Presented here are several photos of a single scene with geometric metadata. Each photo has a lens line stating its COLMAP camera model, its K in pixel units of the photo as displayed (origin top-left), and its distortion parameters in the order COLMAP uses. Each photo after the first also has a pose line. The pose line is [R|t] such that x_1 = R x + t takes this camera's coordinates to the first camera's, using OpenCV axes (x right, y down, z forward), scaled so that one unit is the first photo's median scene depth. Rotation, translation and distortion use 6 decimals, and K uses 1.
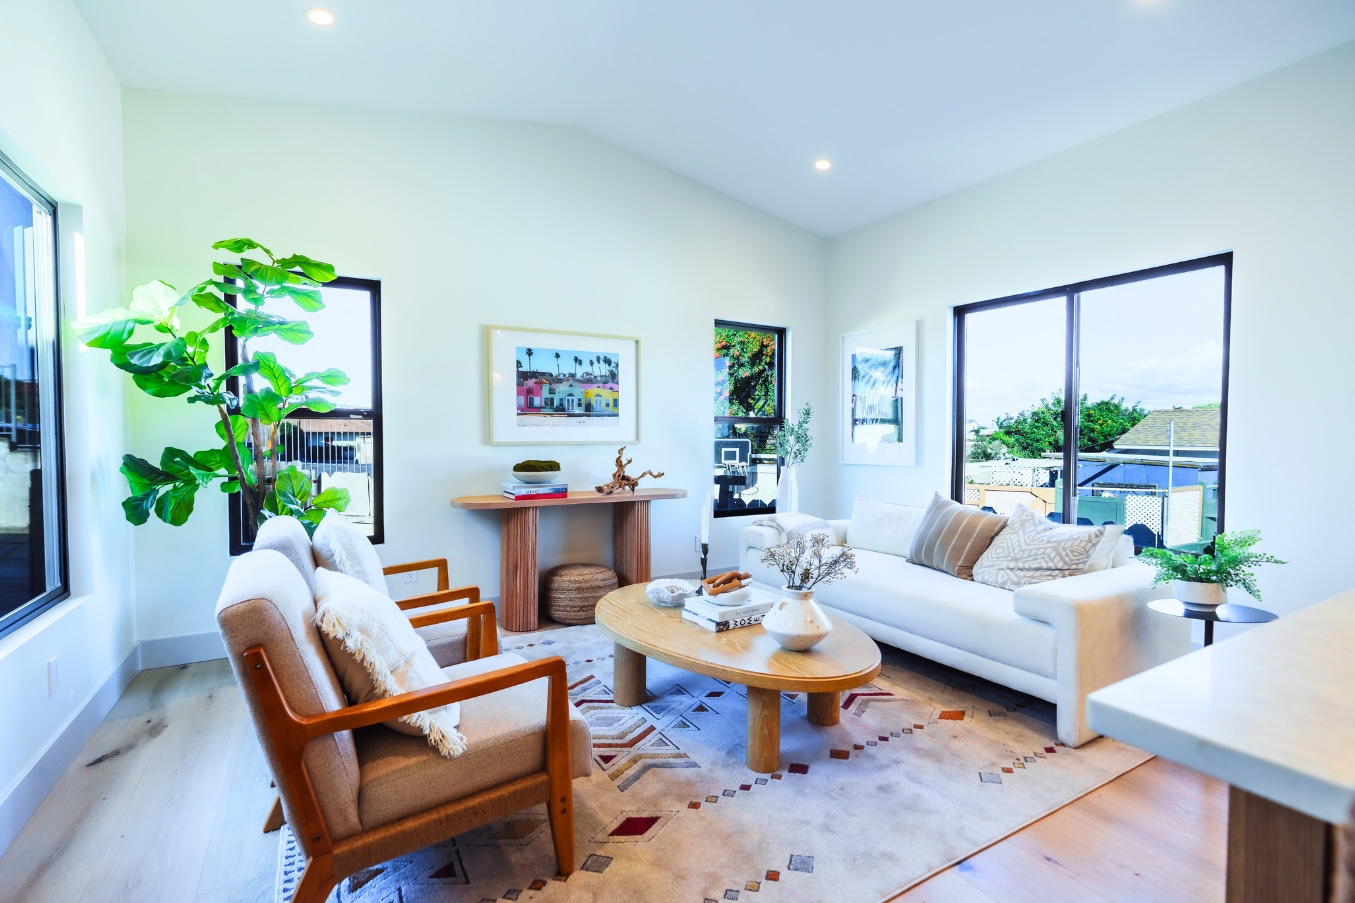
lens RADIAL K [[615.6, 0, 683.6], [0, 615.6, 457.7], [0, 0, 1]] dist [-0.008558, 0.001396]
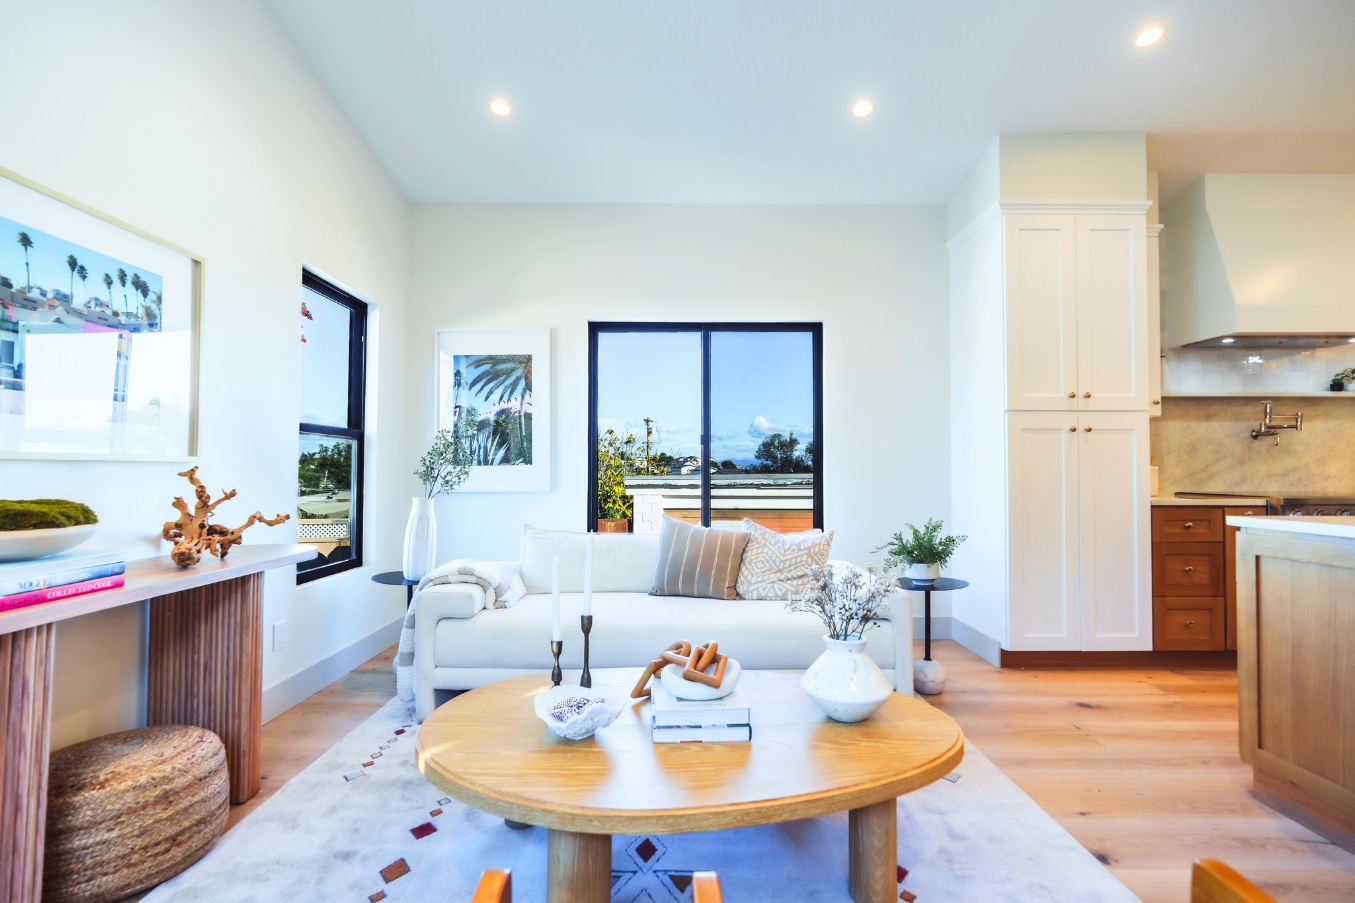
lens RADIAL K [[615.6, 0, 673.2], [0, 615.6, 460.7], [0, 0, 1]] dist [-0.008558, 0.001396]
pose [[0.512638, 0.013033, 0.858506, -0.338127], [0.029204, 0.999042, -0.032605, 0.004382], [-0.858108, 0.041787, 0.511766, 0.447147]]
